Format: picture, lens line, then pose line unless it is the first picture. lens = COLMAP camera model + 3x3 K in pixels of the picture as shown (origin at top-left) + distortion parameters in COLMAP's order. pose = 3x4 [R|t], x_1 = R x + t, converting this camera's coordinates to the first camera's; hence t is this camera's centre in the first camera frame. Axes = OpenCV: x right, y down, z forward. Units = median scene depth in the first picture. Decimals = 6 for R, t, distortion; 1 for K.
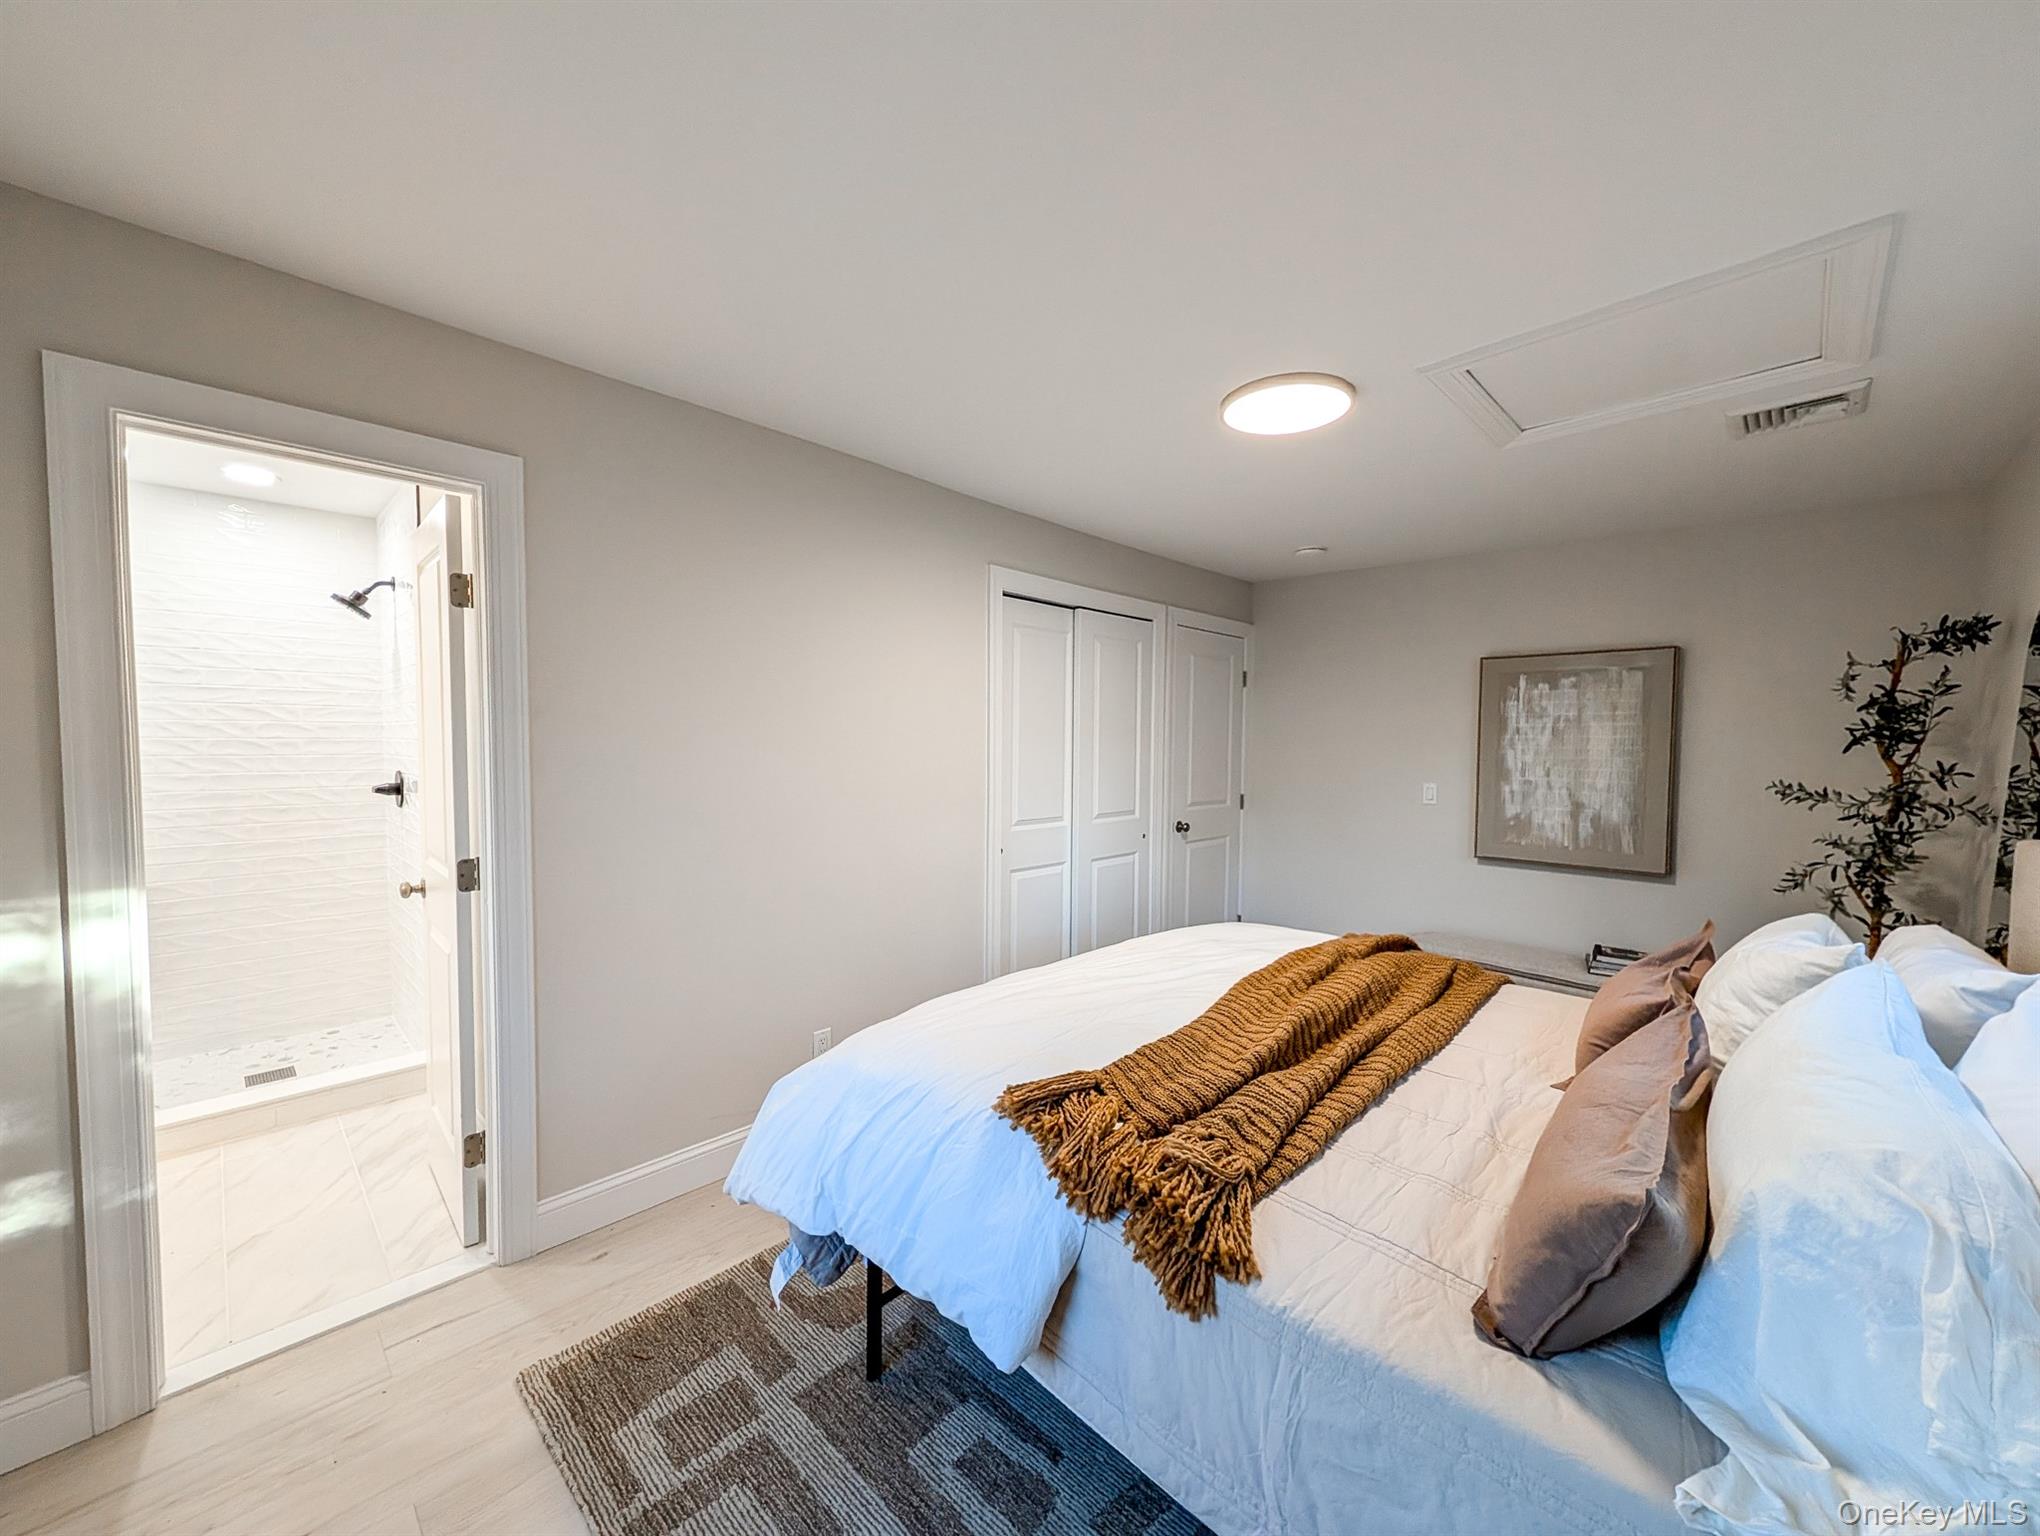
lens RADIAL K [[790.1, 0, 1011.5], [0, 790.1, 772.1], [0, 0, 1]] dist [0.001496, -0.000140]
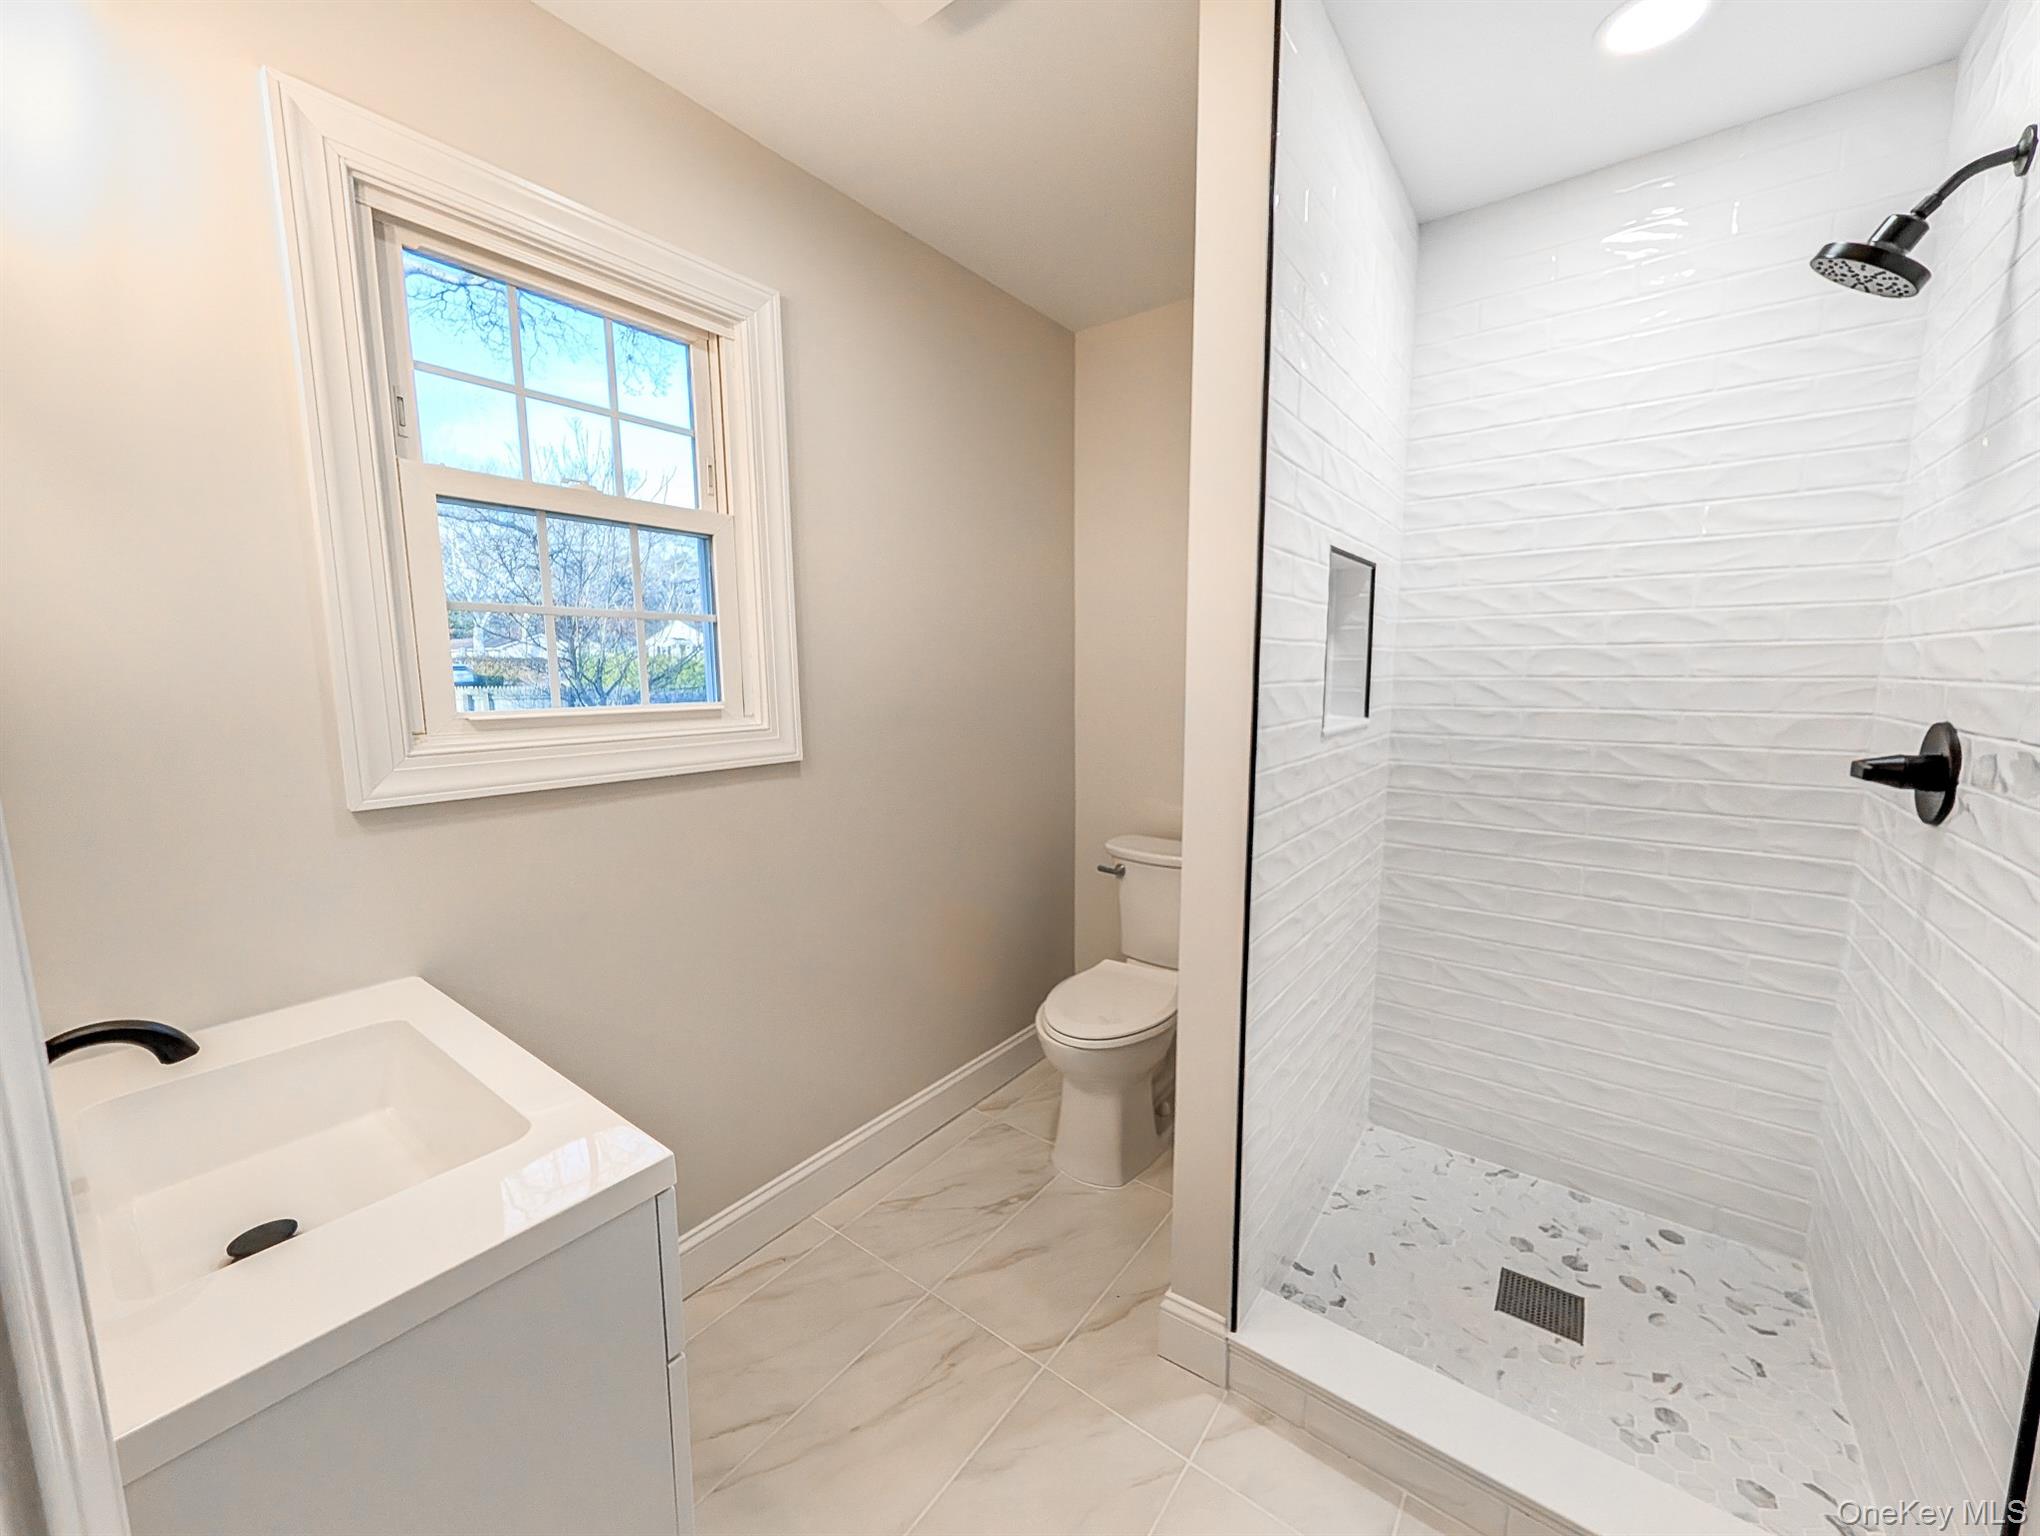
lens RADIAL K [[790.1, 0, 1011.5], [0, 790.1, 772.1], [0, 0, 1]] dist [0.001496, -0.000140]
pose [[0.129568, 0.119808, -0.984306, -0.480155], [-0.038289, 0.992538, 0.115769, -0.003898], [0.990831, 0.022688, 0.133188, 0.542500]]
